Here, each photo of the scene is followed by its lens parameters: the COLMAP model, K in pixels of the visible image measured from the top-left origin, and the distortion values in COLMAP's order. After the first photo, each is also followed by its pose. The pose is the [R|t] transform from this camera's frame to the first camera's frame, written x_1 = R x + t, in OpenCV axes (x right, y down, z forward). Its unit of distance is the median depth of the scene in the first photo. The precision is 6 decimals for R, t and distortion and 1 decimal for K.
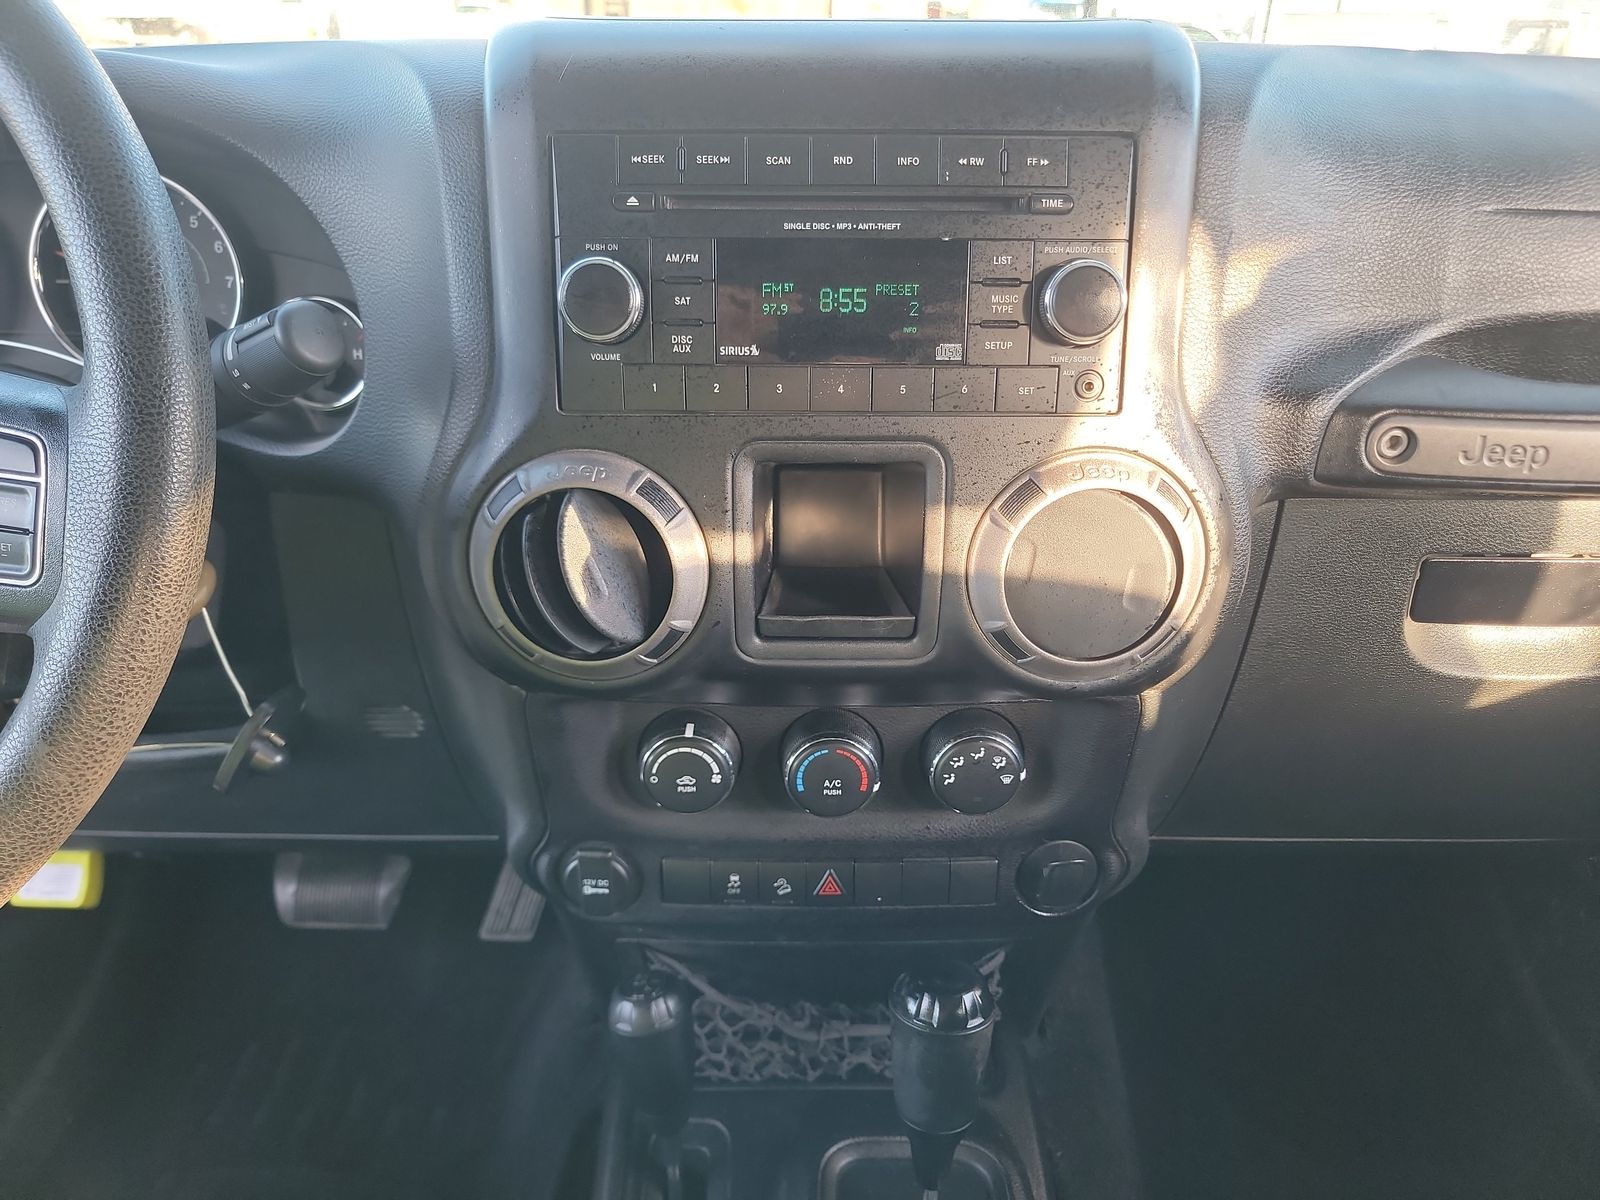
lens RADIAL K [[1147.5, 0, 819.8], [0, 1147.5, 579.7], [0, 0, 1]] dist [0.058851, -0.075876]
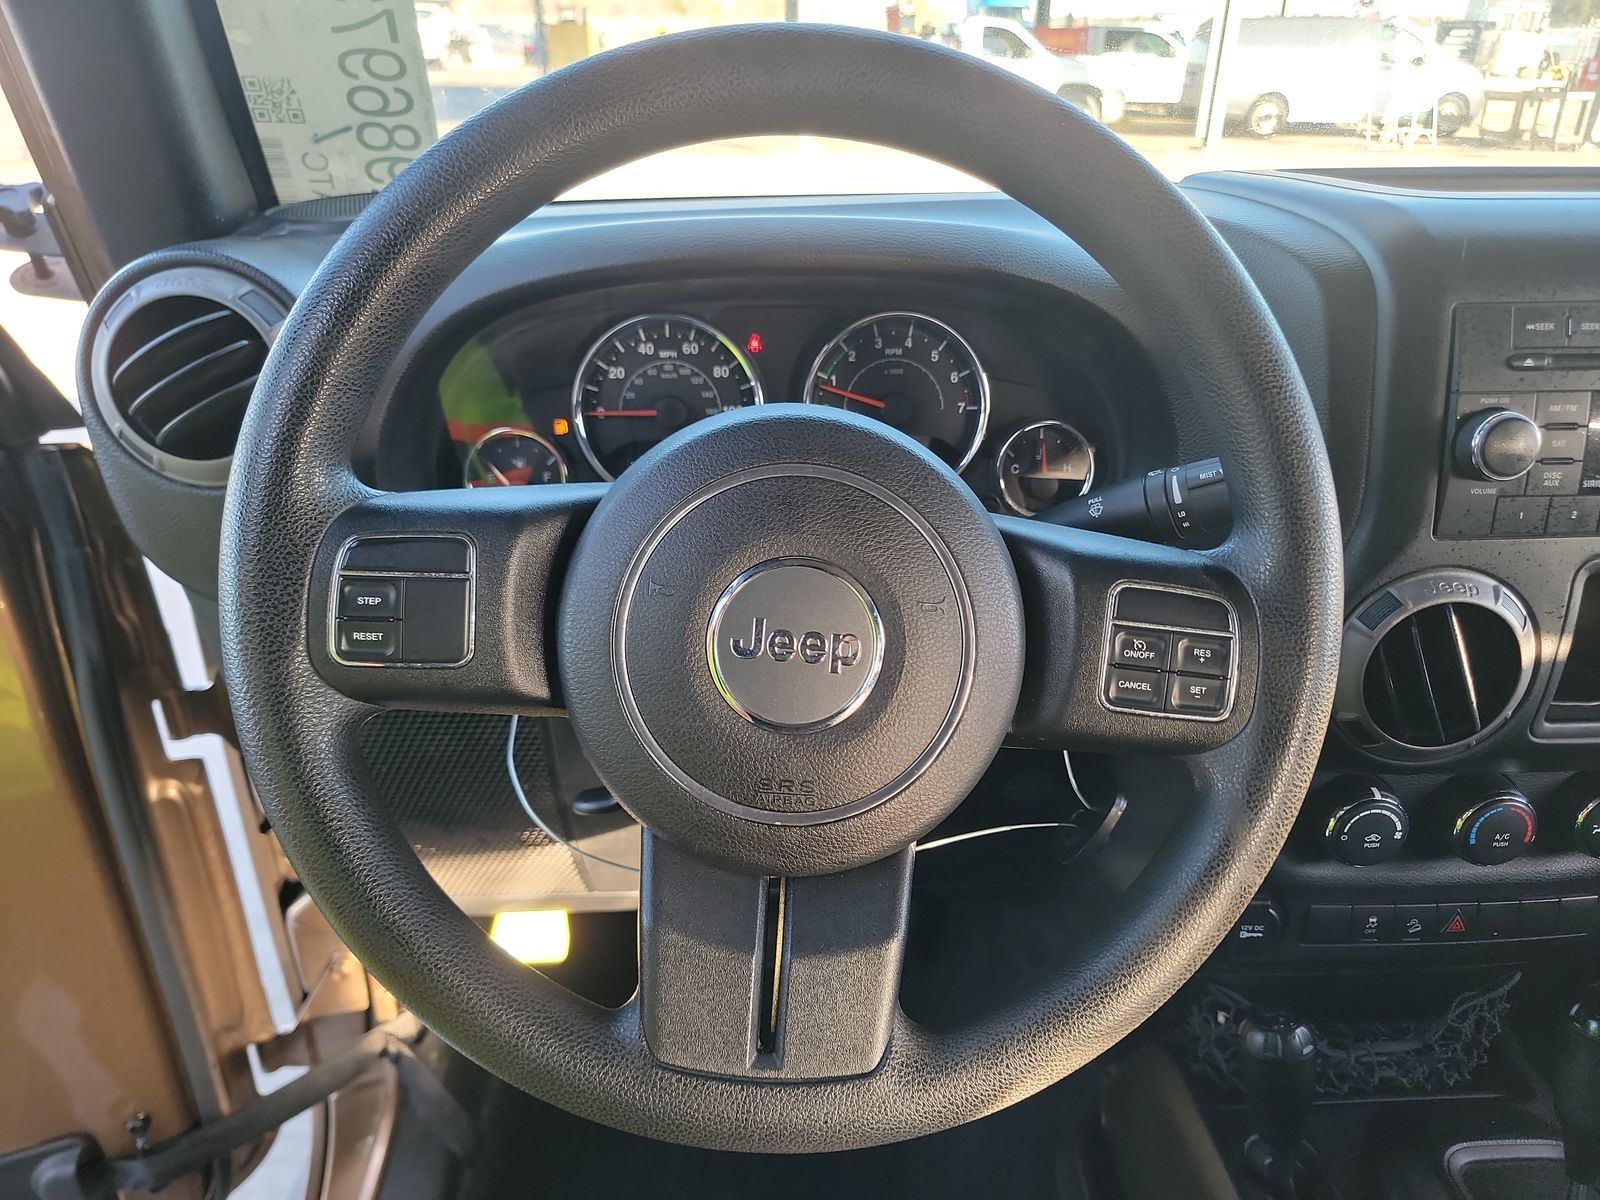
lens RADIAL K [[1147.5, 0, 819.8], [0, 1147.5, 579.7], [0, 0, 1]] dist [0.058851, -0.075876]
pose [[0.998612, -0.023713, 0.047032, -0.706521], [0.023716, 0.999719, 0.000495, -0.092250], [-0.047031, 0.000621, 0.998893, -0.111904]]
